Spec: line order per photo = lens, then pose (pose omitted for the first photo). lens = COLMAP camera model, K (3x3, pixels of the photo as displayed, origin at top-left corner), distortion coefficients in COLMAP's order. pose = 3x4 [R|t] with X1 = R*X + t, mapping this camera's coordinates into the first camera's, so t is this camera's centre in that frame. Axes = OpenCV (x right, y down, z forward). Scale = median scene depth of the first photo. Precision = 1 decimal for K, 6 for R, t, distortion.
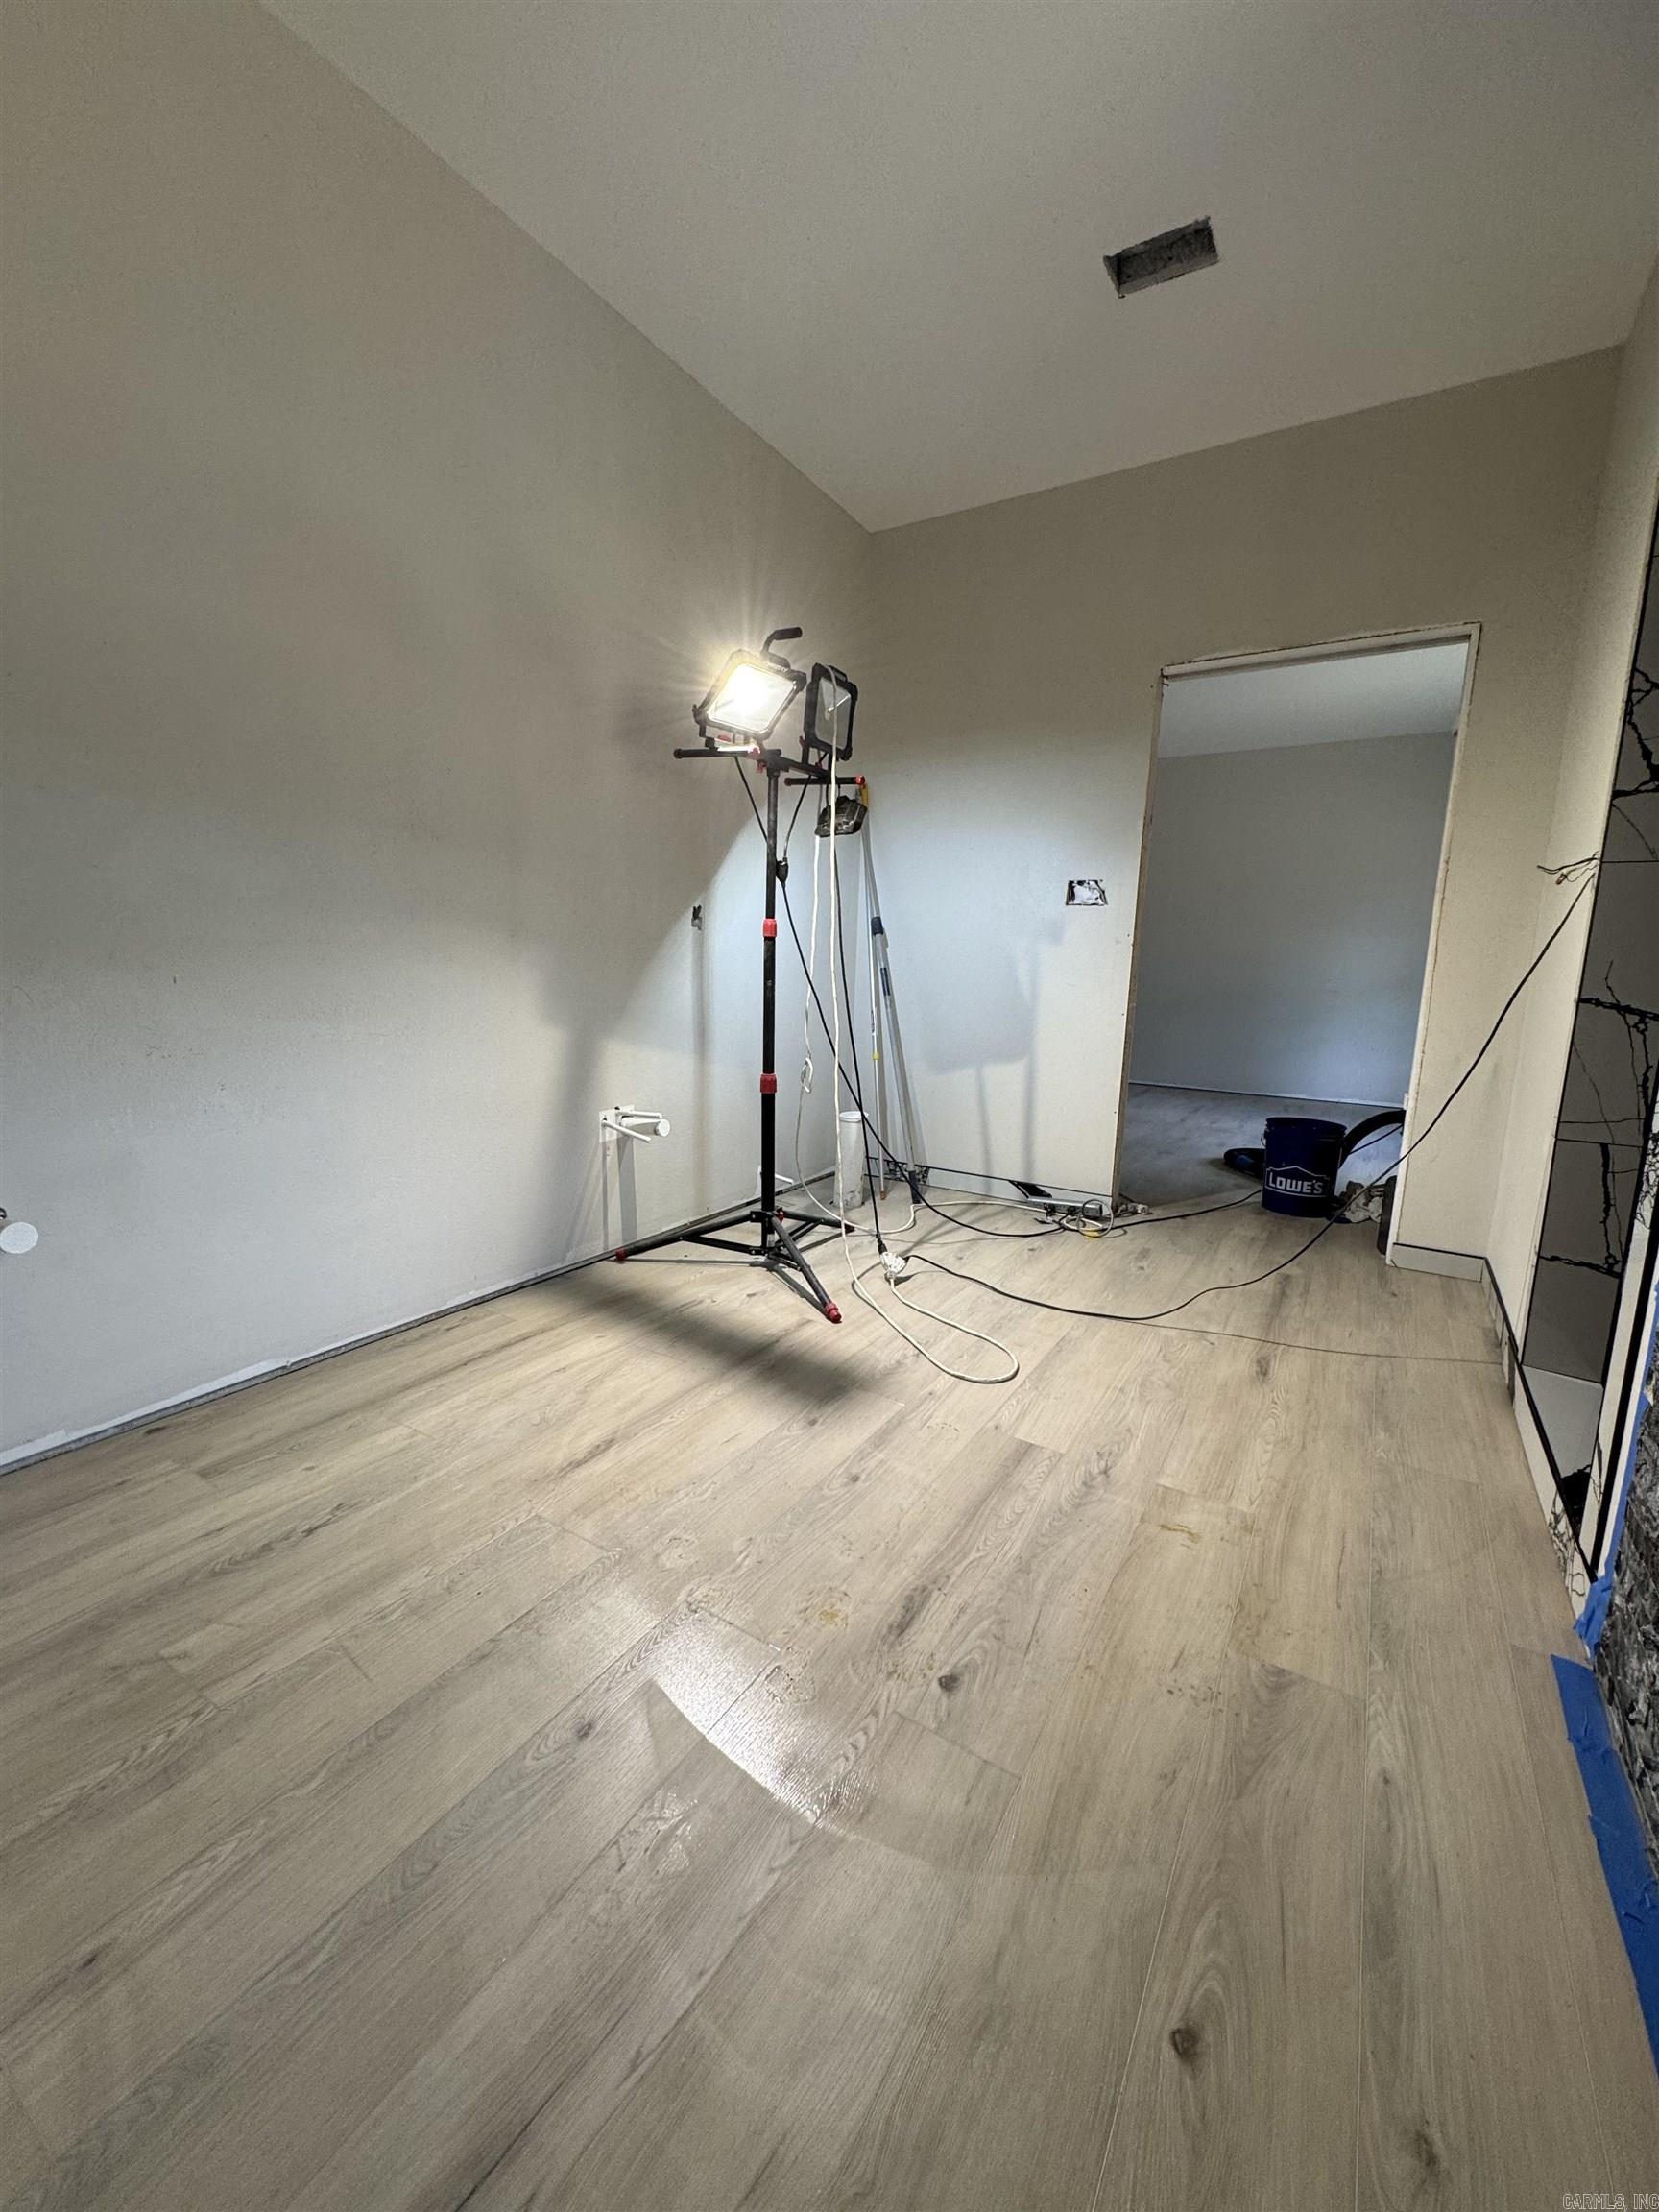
lens RADIAL K [[882.7, 0, 829.5], [0, 882.7, 1106.0], [0, 0, 1]] dist [-0.001023, 0.000070]
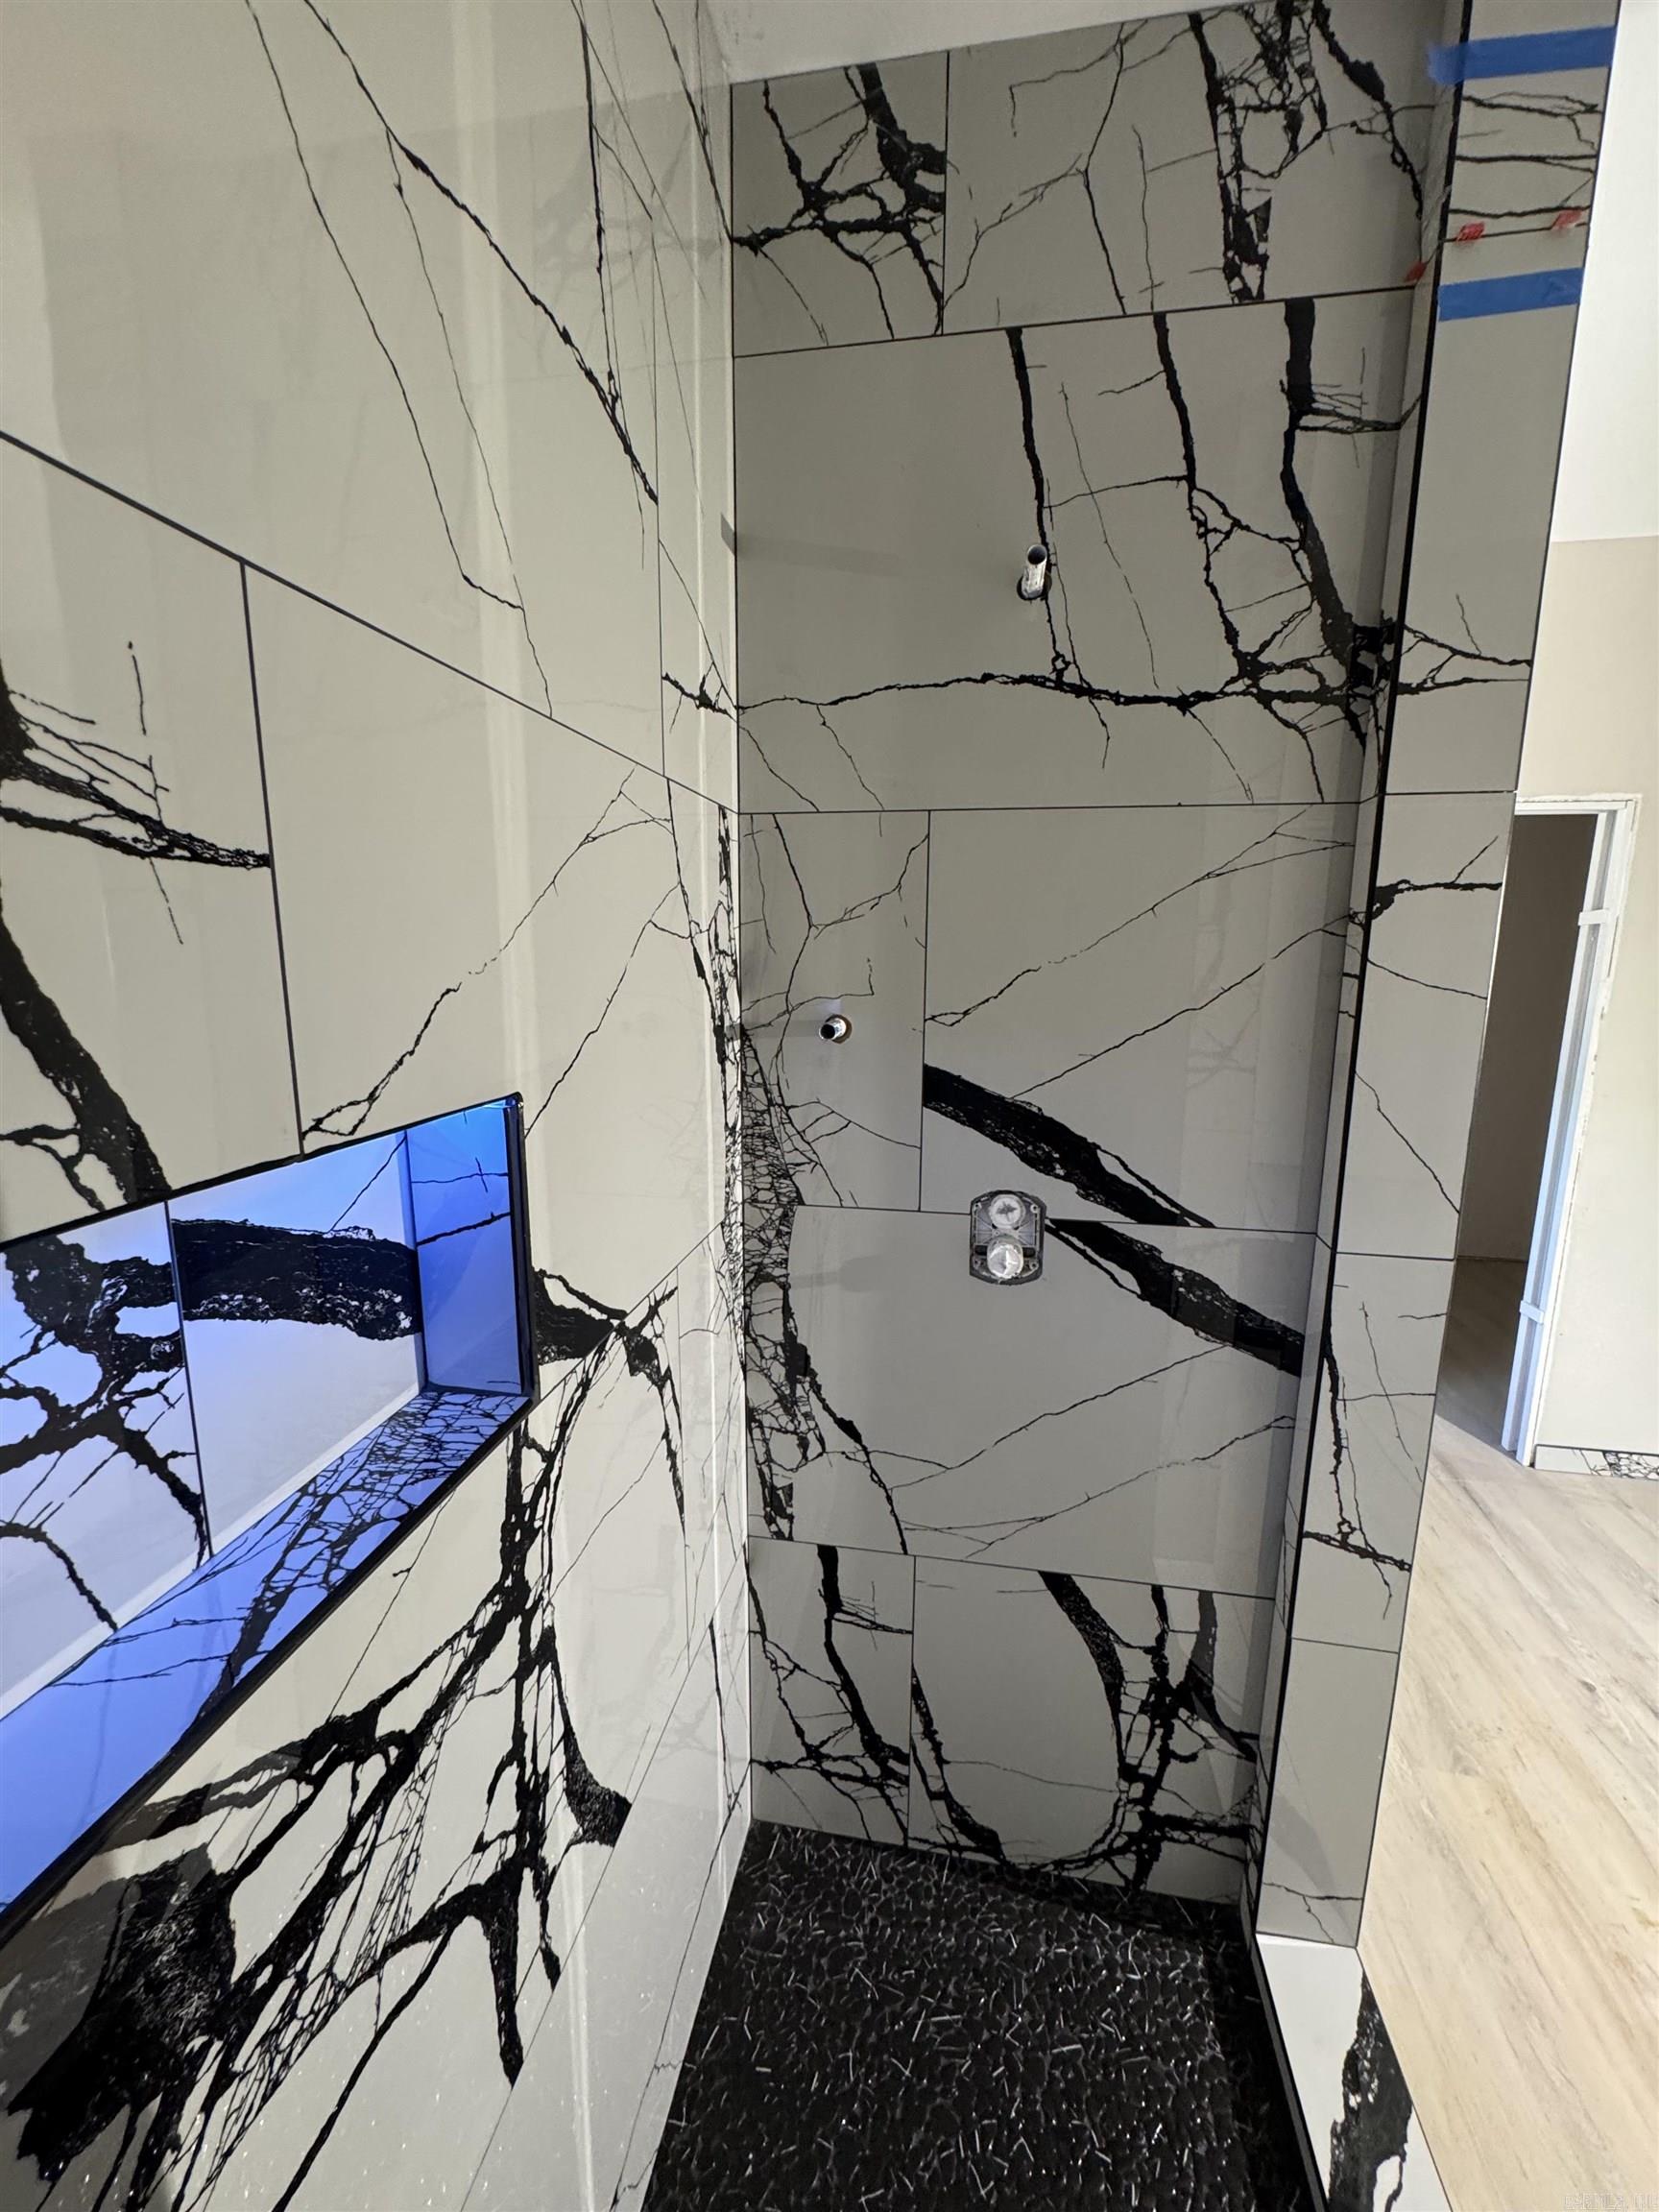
lens RADIAL K [[882.7, 0, 829.5], [0, 882.7, 1106.0], [0, 0, 1]] dist [-0.001023, 0.000070]
pose [[-0.926989, 0.027867, -0.374052, 1.465222], [-0.095949, 0.946440, 0.308293, -0.537621], [0.362609, 0.321674, -0.874666, 1.134265]]
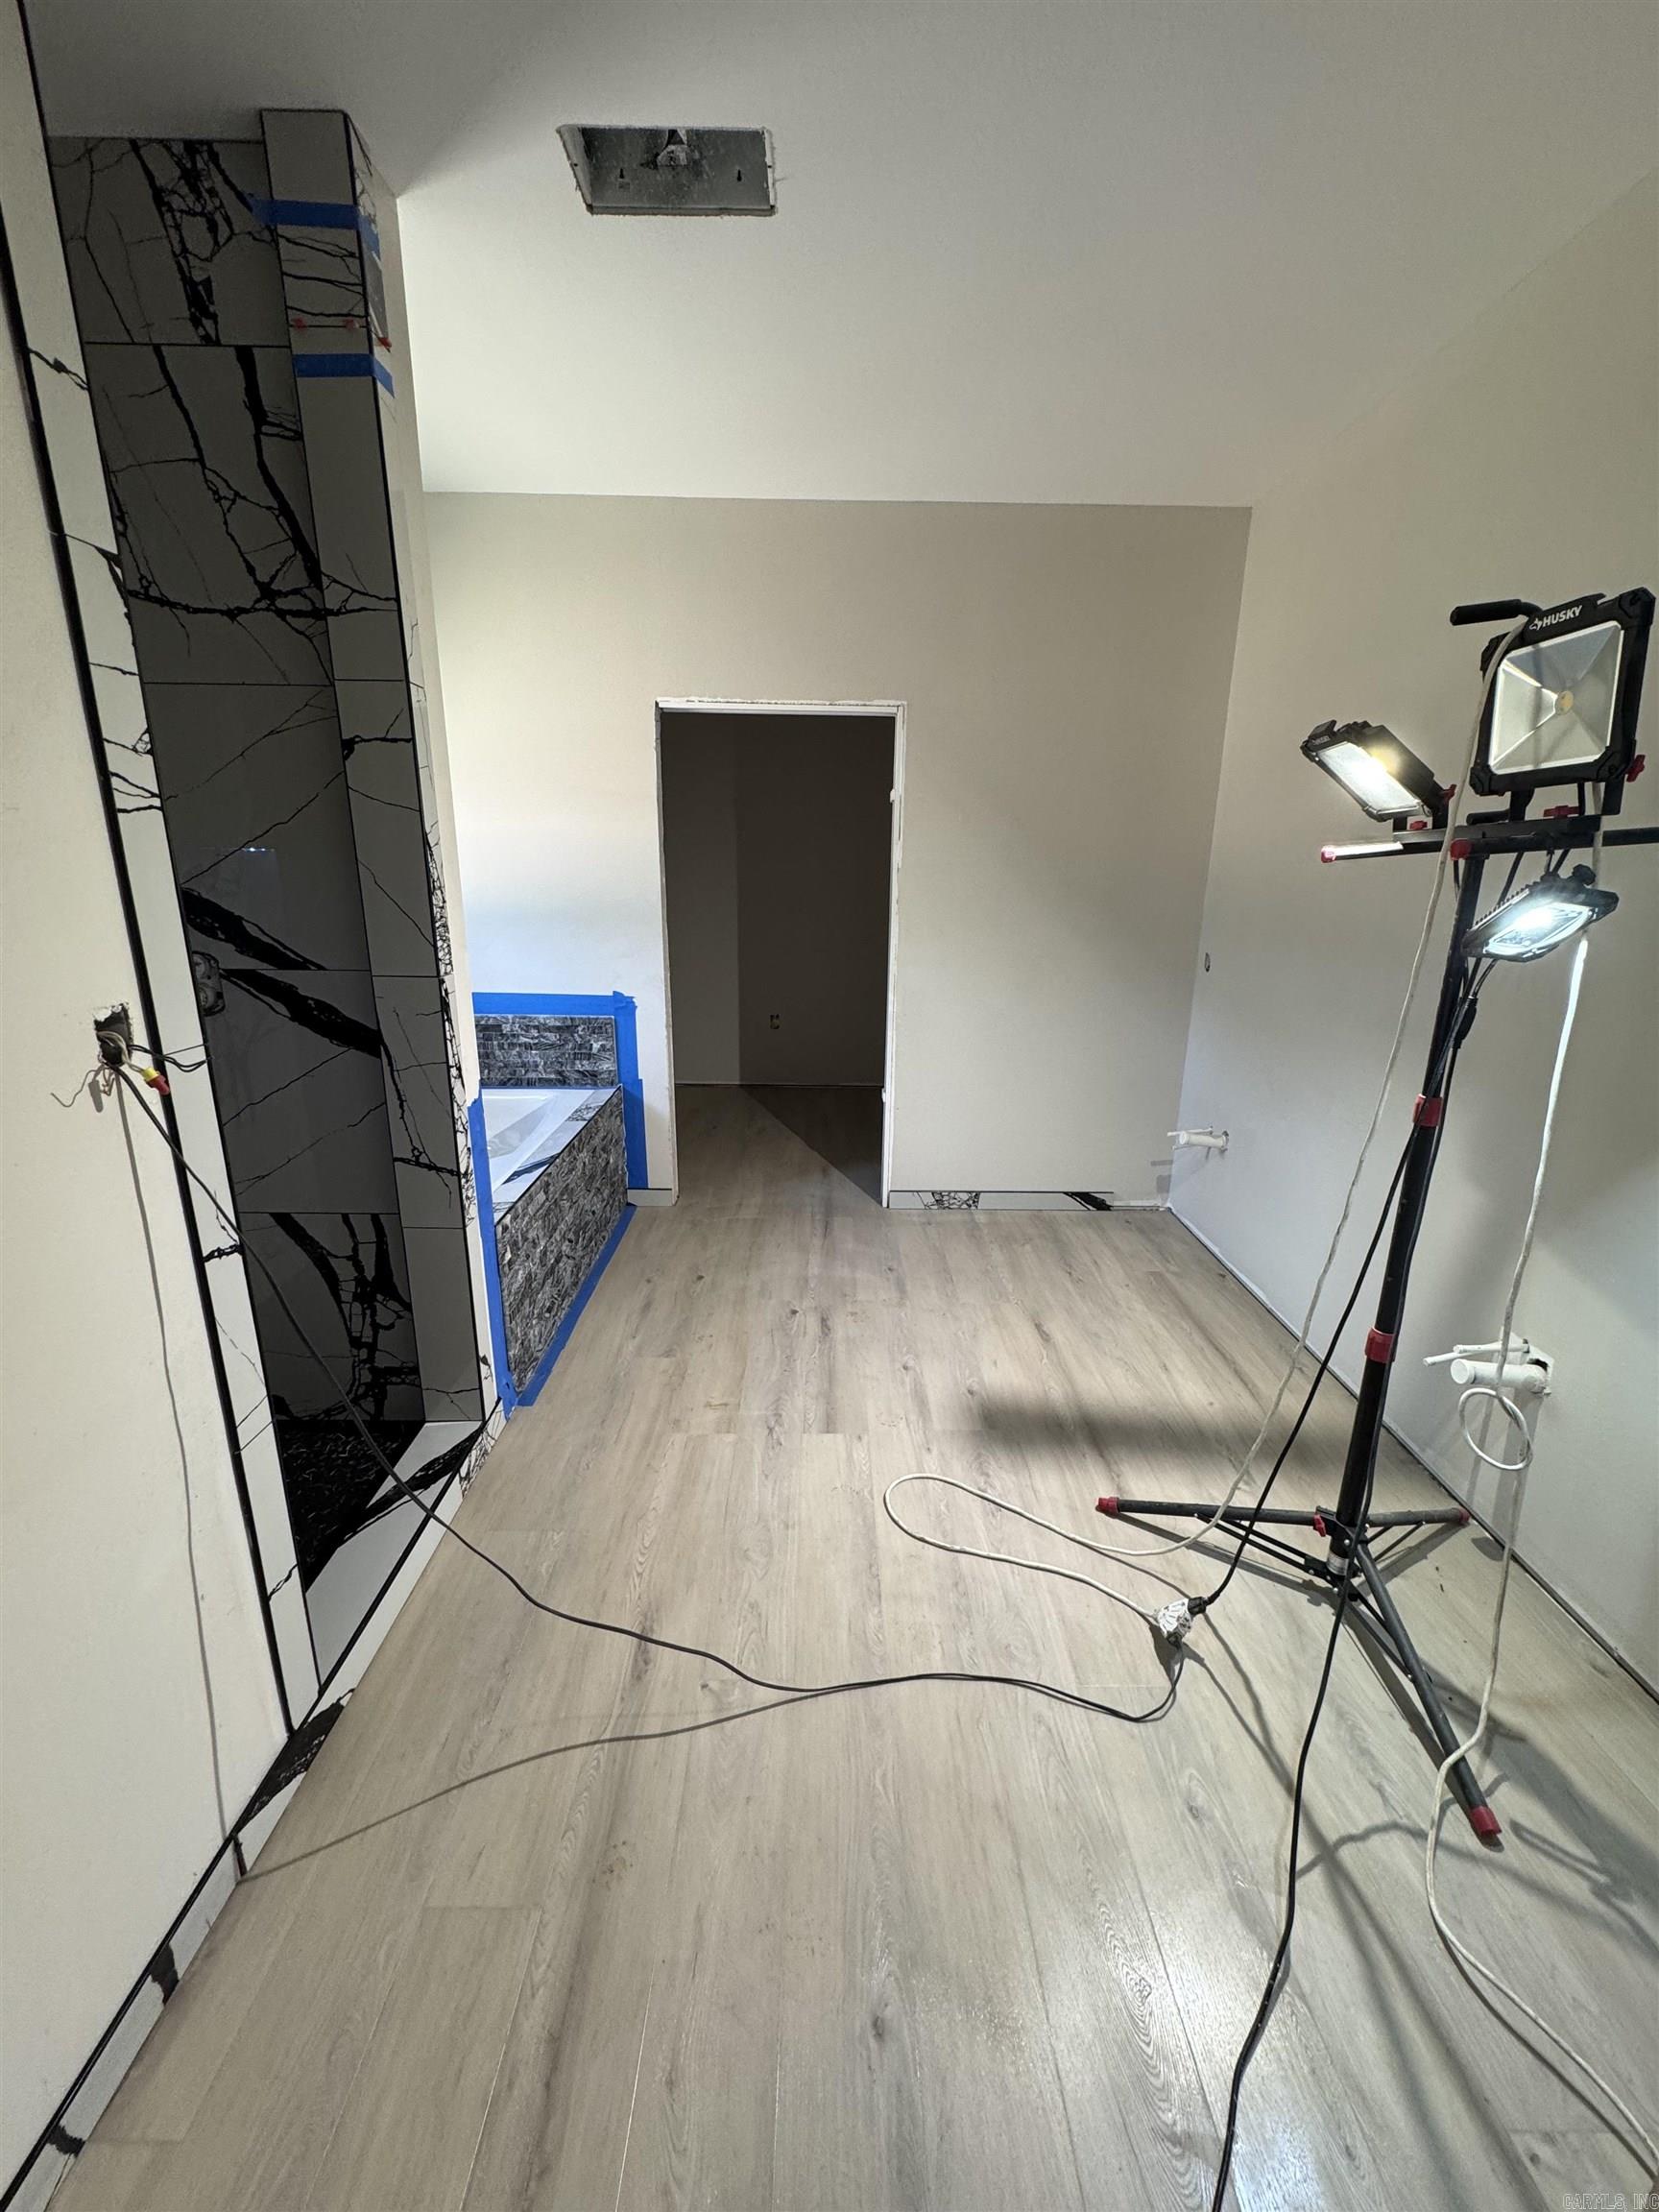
lens RADIAL K [[882.7, 0, 829.5], [0, 882.7, 1106.0], [0, 0, 1]] dist [-0.001023, 0.000070]
pose [[-0.845092, 0.102387, -0.524725, 0.933380], [-0.123472, 0.917577, 0.377899, -0.599096], [0.520167, 0.384149, -0.762795, 1.961508]]
